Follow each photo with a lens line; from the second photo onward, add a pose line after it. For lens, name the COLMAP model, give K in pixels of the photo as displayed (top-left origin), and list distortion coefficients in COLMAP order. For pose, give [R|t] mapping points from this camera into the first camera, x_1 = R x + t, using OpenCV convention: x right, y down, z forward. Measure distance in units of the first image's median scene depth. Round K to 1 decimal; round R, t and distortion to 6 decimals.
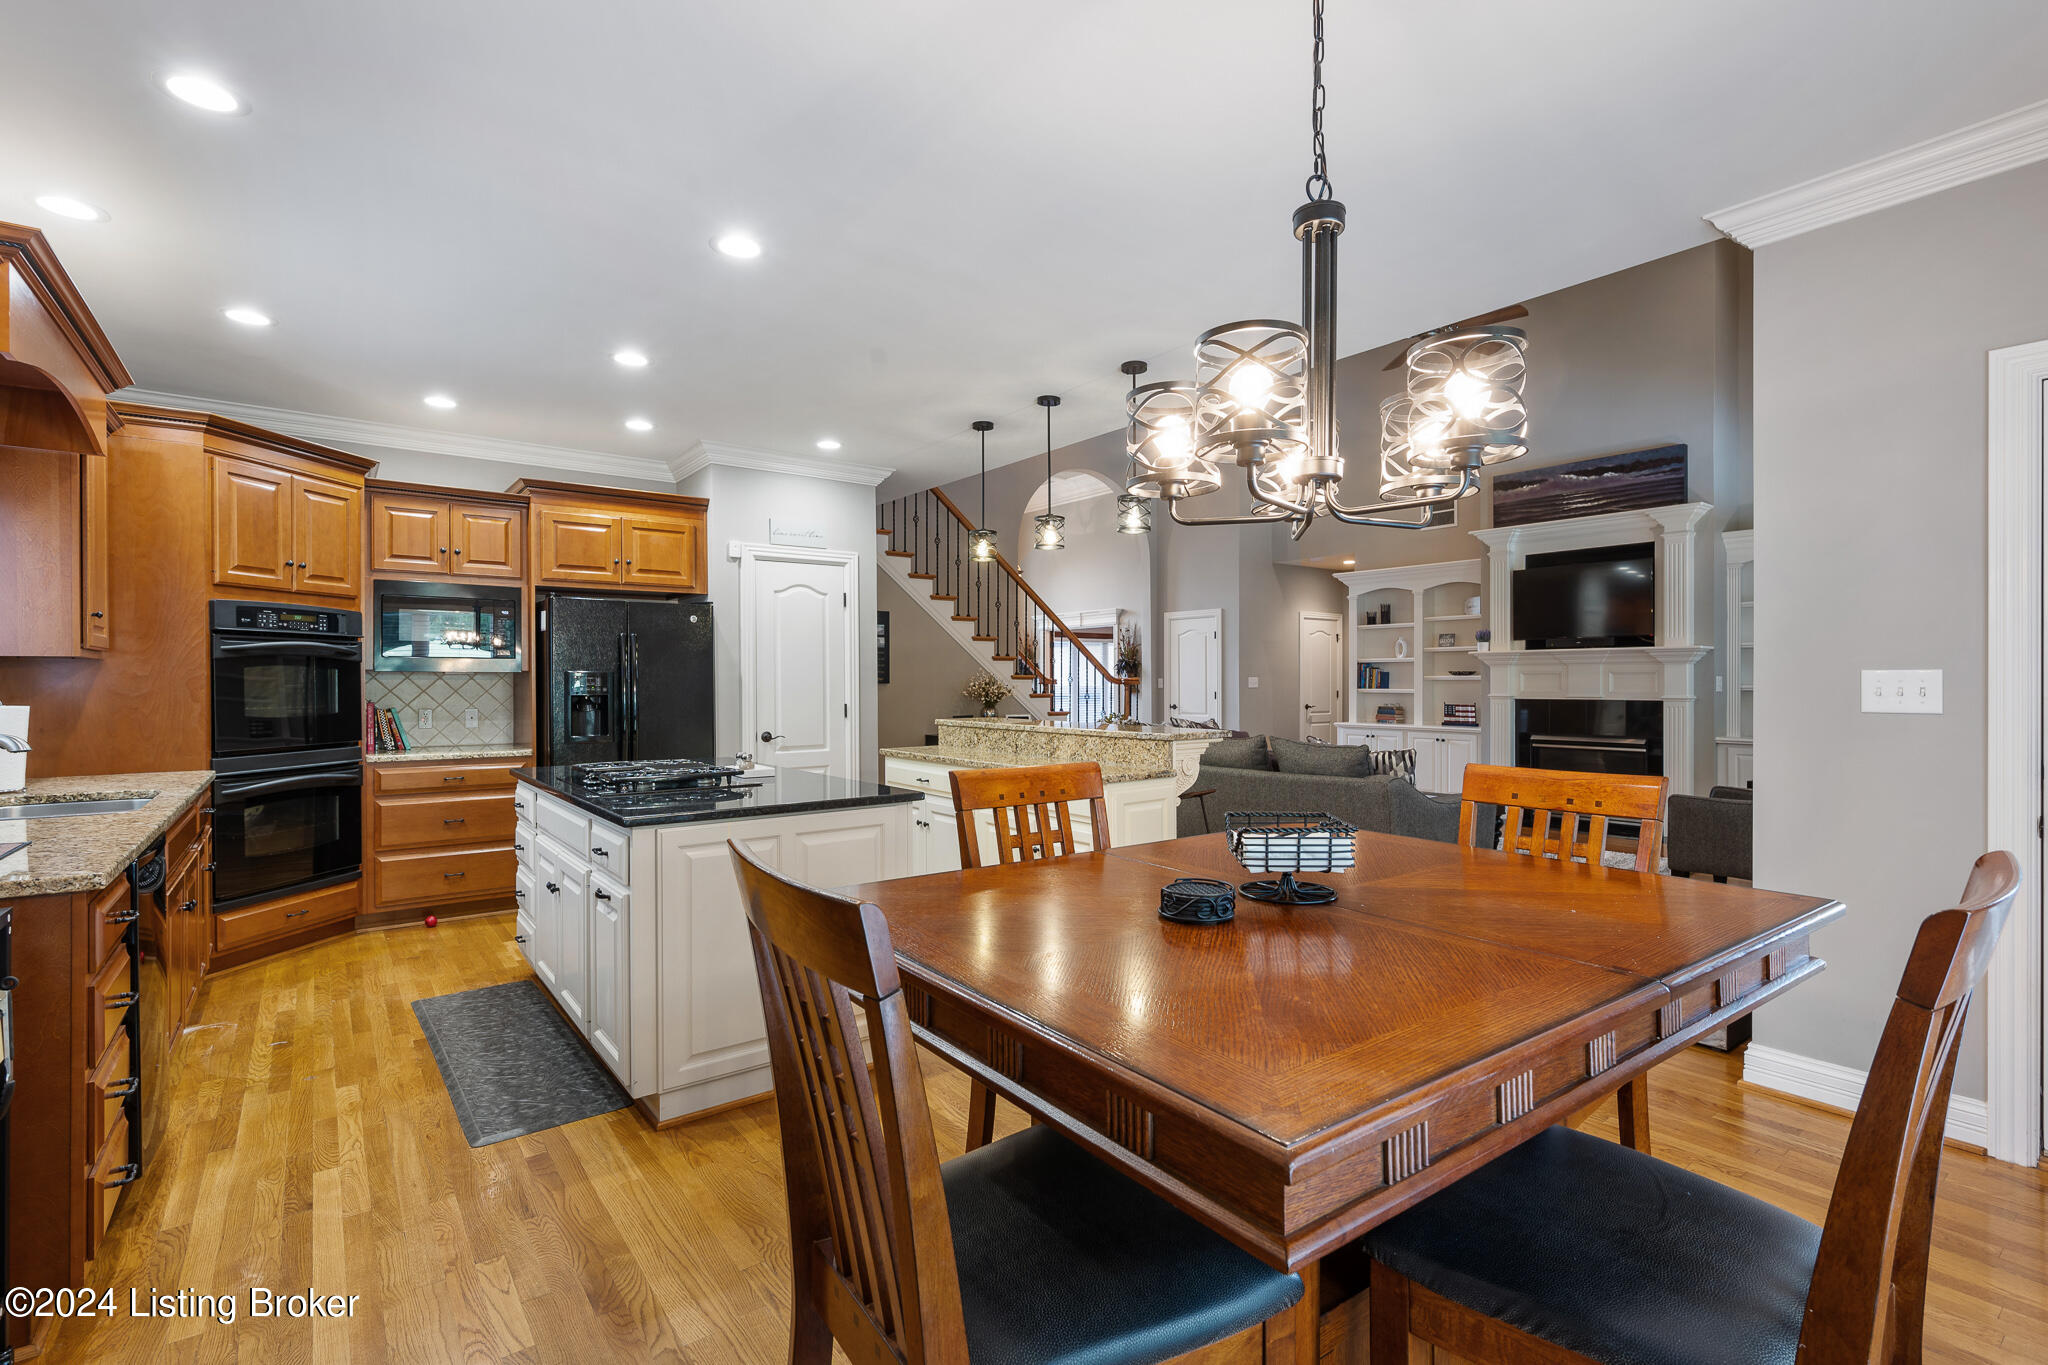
lens RADIAL K [[928.0, 0, 1015.4], [0, 928.0, 686.8], [0, 0, 1]] dist [-0.003851, 0.000445]
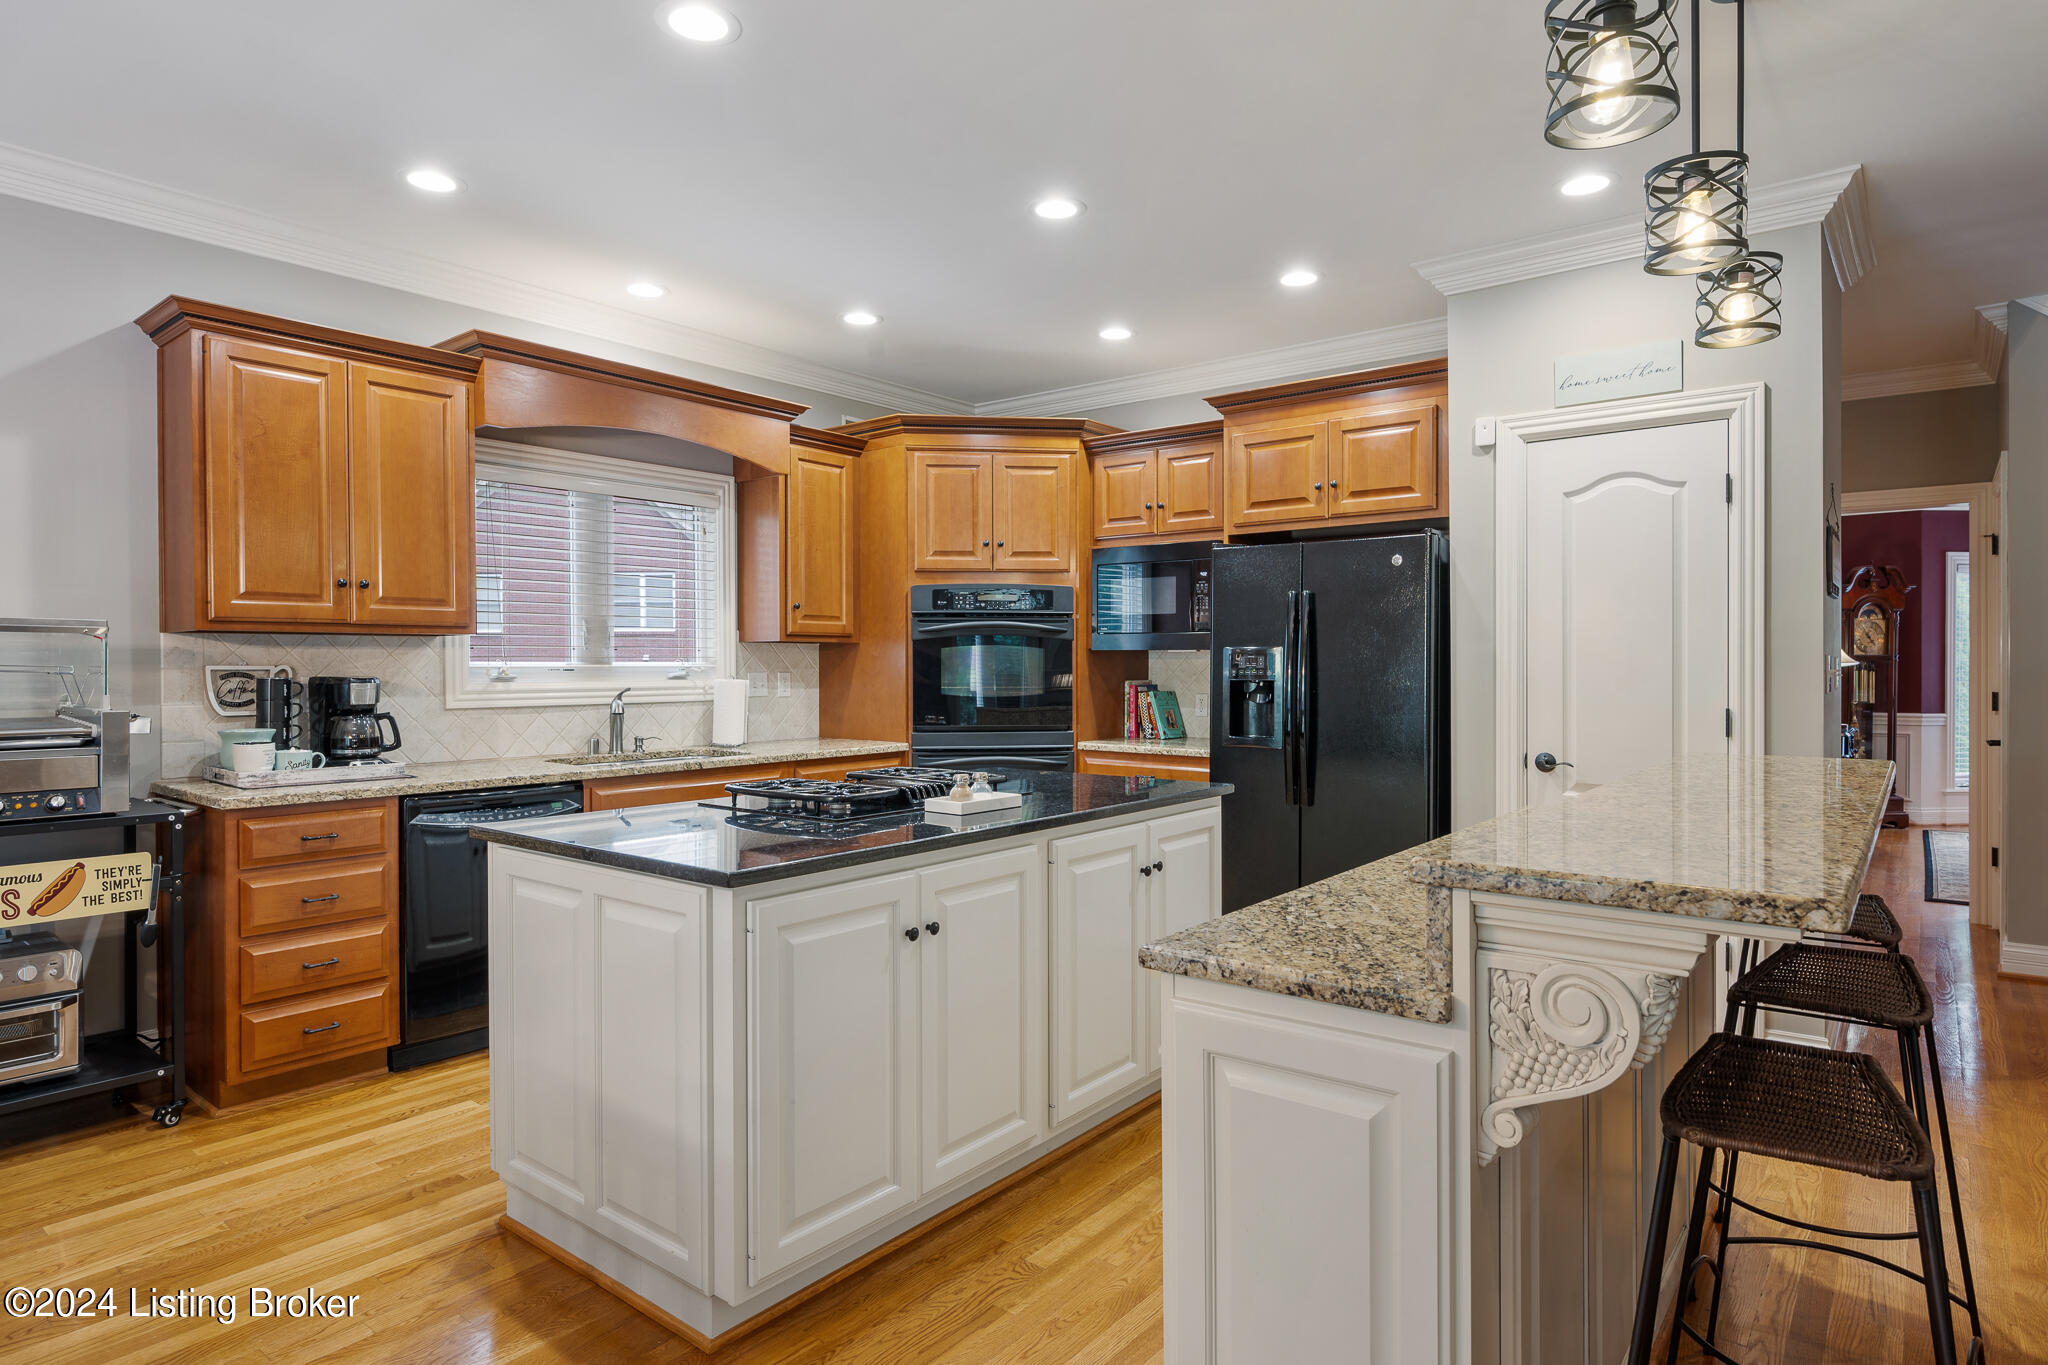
lens RADIAL K [[1120.1, 0, 1018.0], [0, 1120.1, 681.7], [0, 0, 1]] dist [-0.005020, -0.000818]
pose [[0.256041, 0.016684, -0.966522, 0.213171], [-0.004685, 0.999861, 0.016018, -0.001771], [0.966655, 0.000426, 0.256083, 0.386581]]
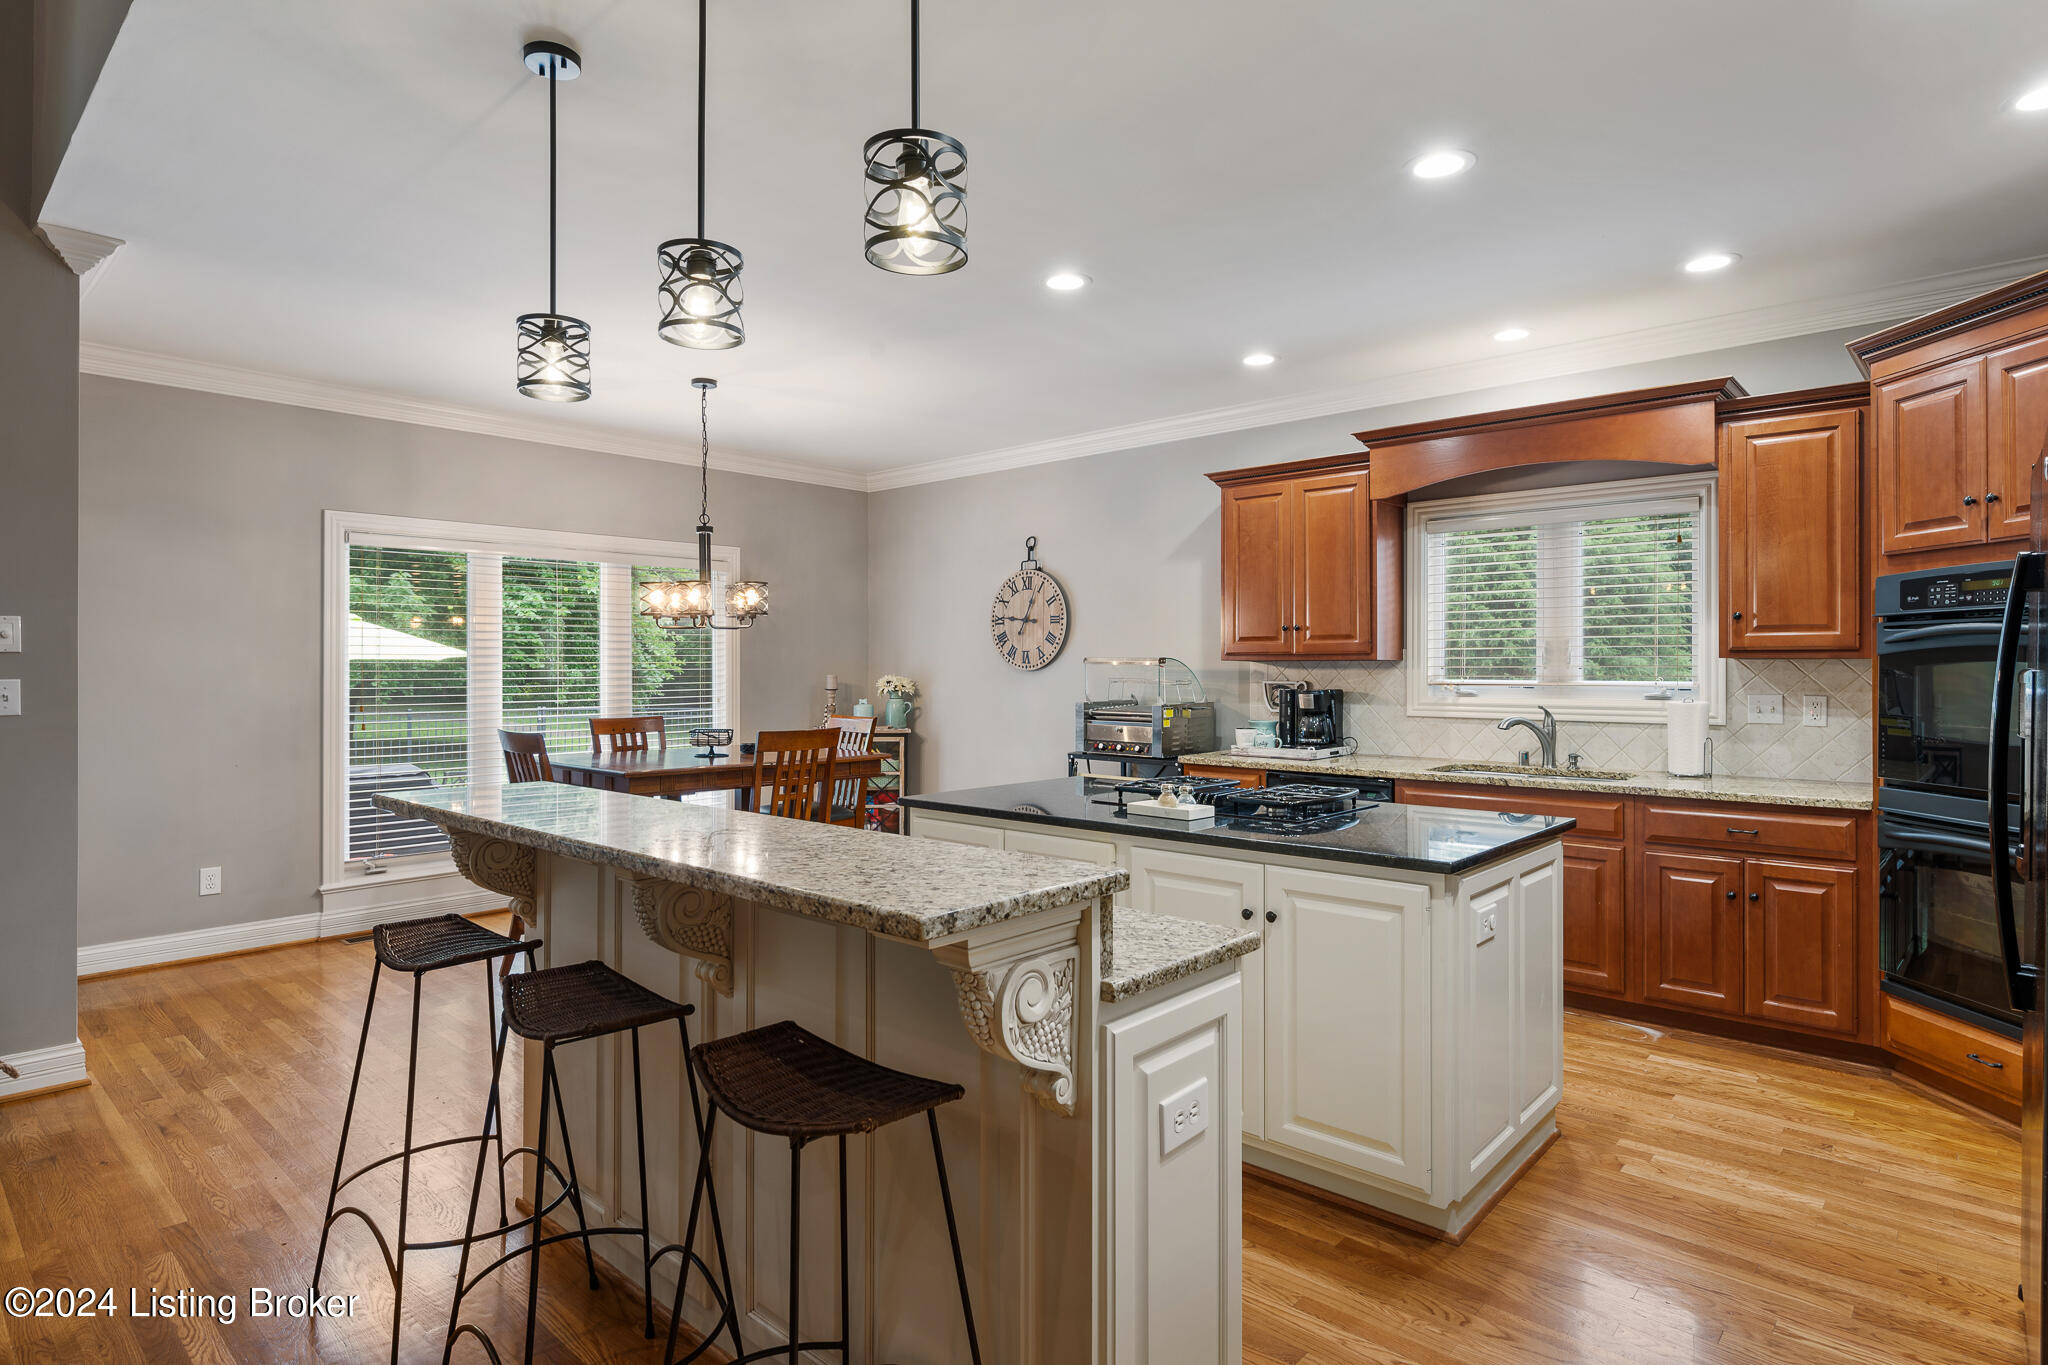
lens RADIAL K [[1052.0, 0, 1036.3], [0, 1052.0, 675.3], [0, 0, 1]] dist [-0.004044, -0.000484]
pose [[-0.979283, 0.004405, -0.202450, -0.007105], [0.001588, 0.999900, 0.014076, -0.013400], [0.202492, 0.013463, -0.979191, 0.840427]]
